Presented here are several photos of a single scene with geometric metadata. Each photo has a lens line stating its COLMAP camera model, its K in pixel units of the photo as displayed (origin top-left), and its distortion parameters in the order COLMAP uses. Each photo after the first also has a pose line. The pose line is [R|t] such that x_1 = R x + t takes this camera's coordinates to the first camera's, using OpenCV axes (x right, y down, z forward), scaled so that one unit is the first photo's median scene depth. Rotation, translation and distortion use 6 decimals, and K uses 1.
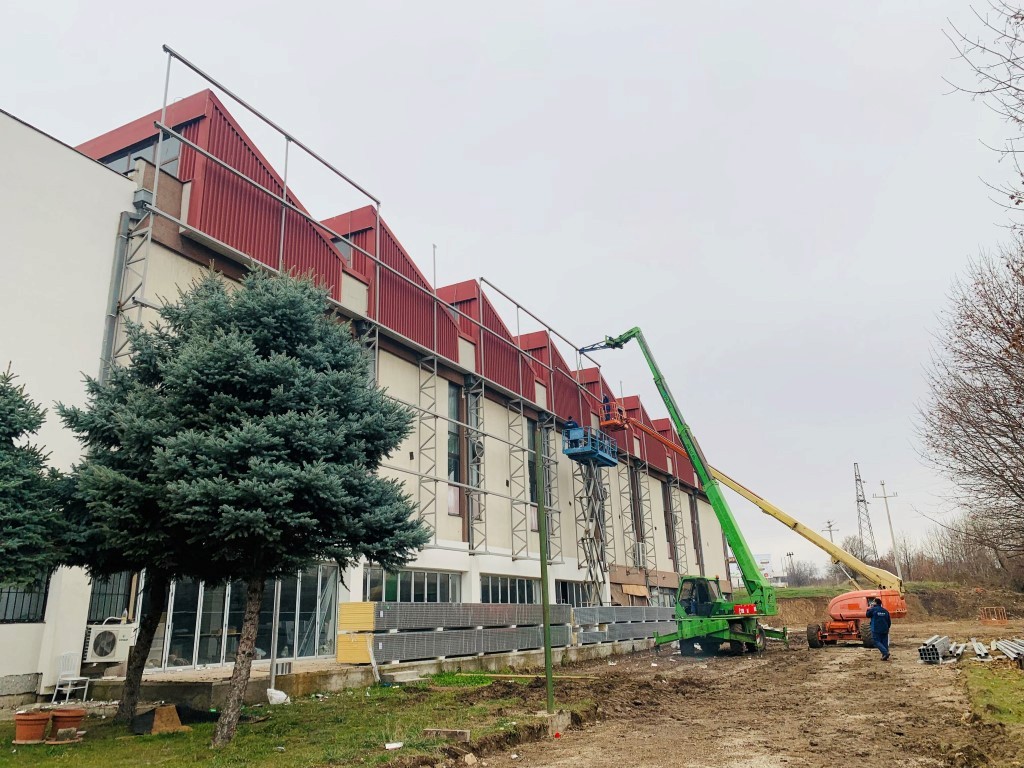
lens RADIAL K [[769.9, 0, 514.6], [0, 769.9, 384.5], [0, 0, 1]] dist [0.037308, -0.033469]
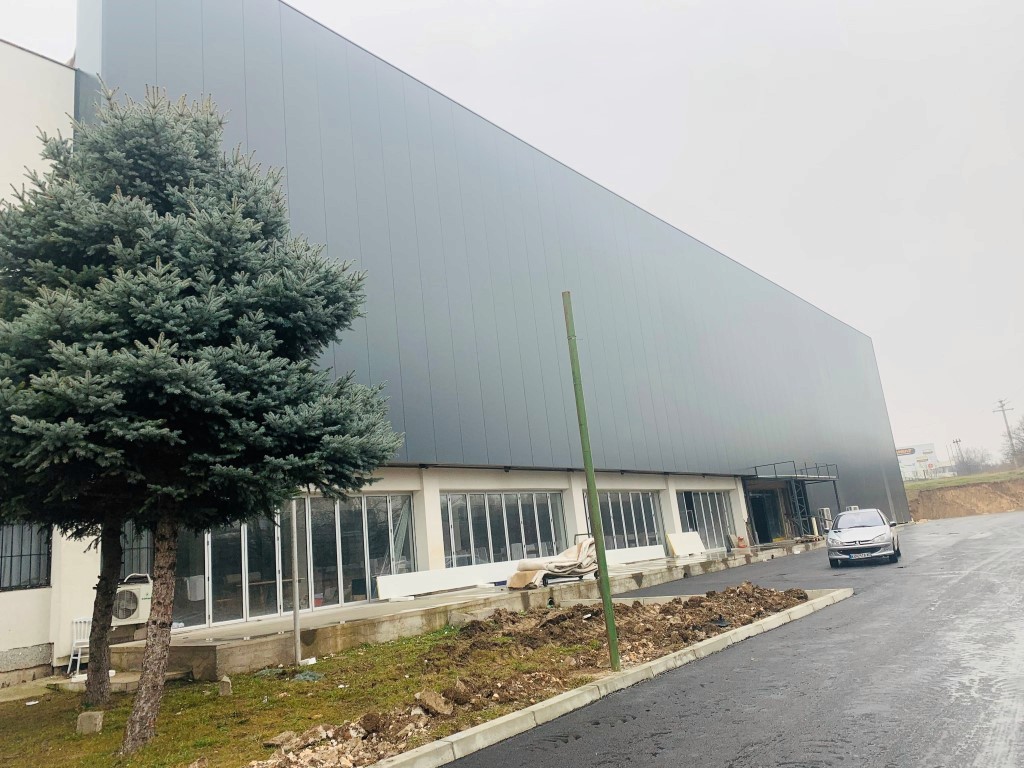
lens RADIAL K [[769.9, 0, 513.8], [0, 769.9, 378.7], [0, 0, 1]] dist [0.037308, -0.033469]
pose [[0.979095, -0.111771, -0.169943, 0.037061], [0.126505, 0.988858, 0.078466, 0.030774], [0.159280, -0.098325, 0.982325, 0.105350]]
